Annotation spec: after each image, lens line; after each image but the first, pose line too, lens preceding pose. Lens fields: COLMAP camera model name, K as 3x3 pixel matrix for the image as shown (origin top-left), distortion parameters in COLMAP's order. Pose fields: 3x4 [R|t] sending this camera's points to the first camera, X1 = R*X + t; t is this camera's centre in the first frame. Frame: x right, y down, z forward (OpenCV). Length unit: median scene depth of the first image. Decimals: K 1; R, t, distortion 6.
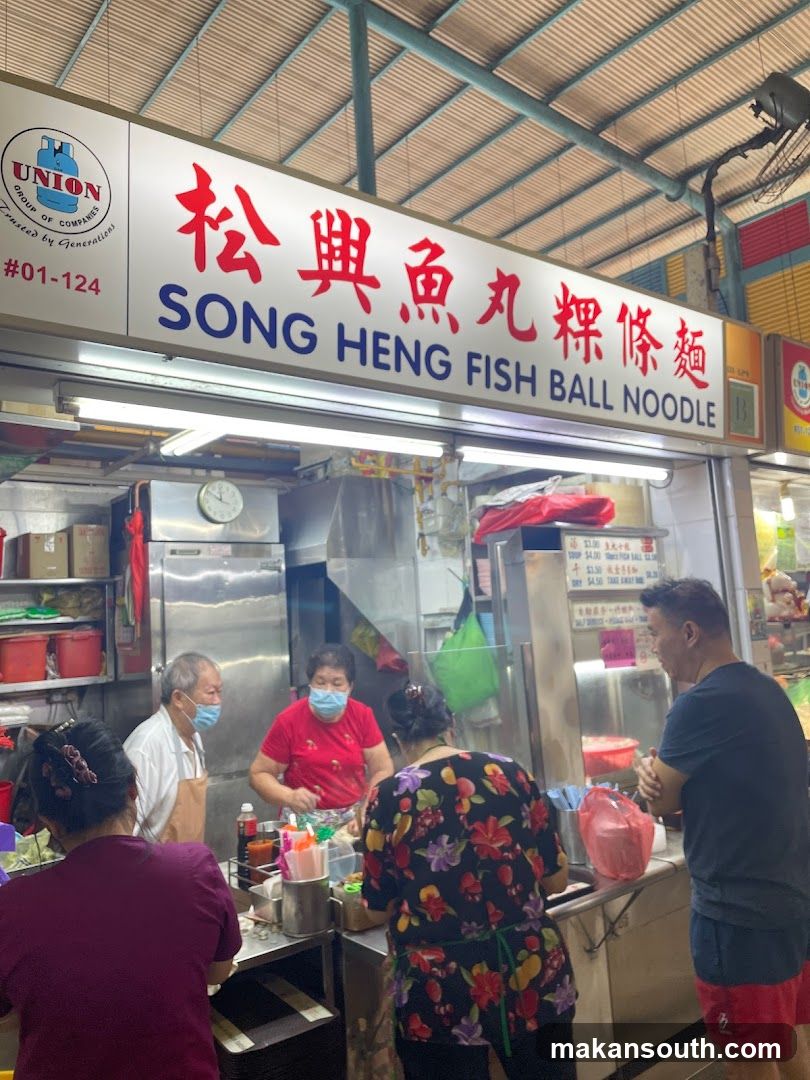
lens RADIAL K [[837.8, 0, 387.3], [0, 837.8, 534.7], [0, 0, 1]] dist [0.084162, -0.094443]
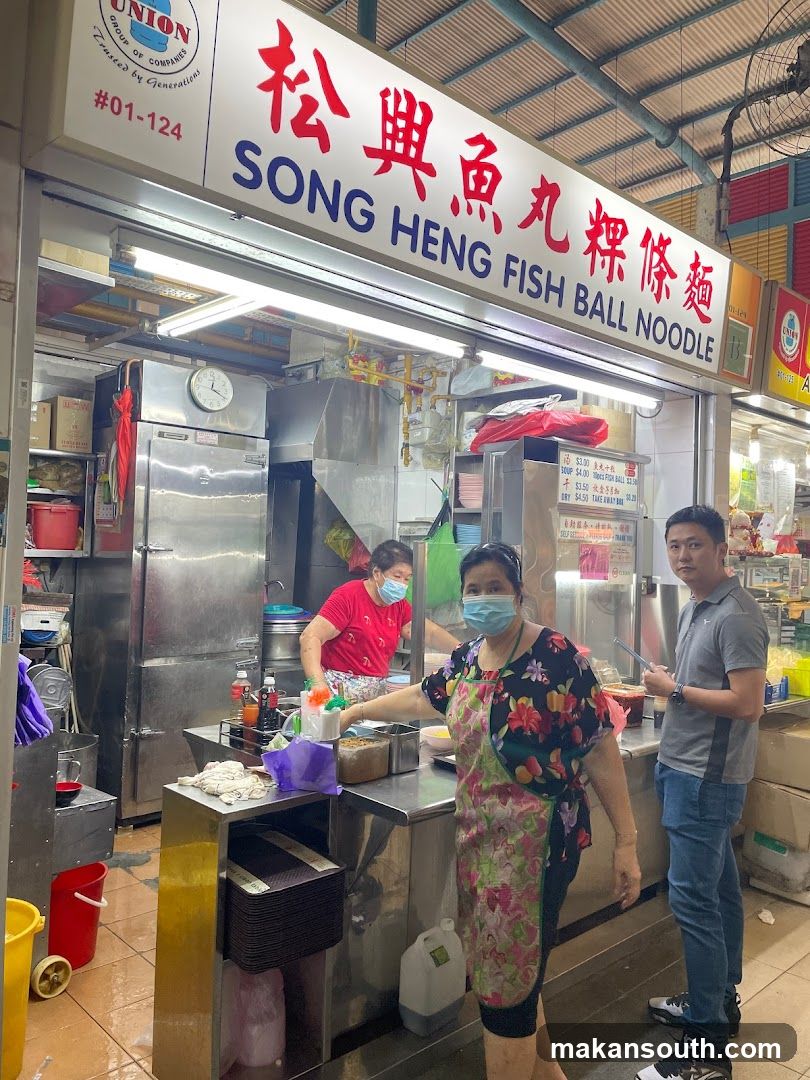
lens RADIAL K [[837.8, 0, 400.5], [0, 837.8, 534.5], [0, 0, 1]] dist [0.084162, -0.094443]
pose [[0.991405, 0.093732, 0.091271, -0.085858], [-0.101106, 0.991667, 0.079838, 0.048250], [-0.083027, -0.088379, 0.992621, -0.041903]]
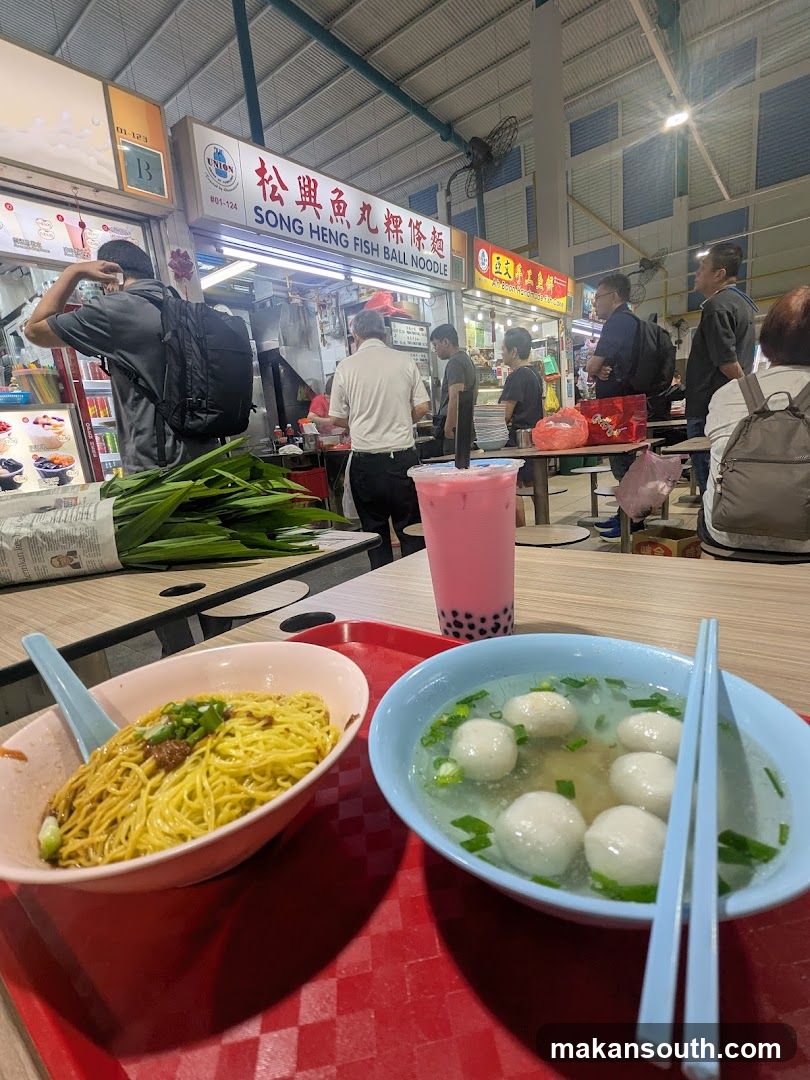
lens RADIAL K [[552.5, 0, 411.9], [0, 552.5, 557.3], [0, 0, 1]] dist [0.003223, 0.000228]
pose [[0.967540, -0.093191, 0.234906, -0.209089], [0.018129, 0.952725, 0.303291, 0.198889], [-0.252065, -0.289188, 0.923490, -0.859360]]
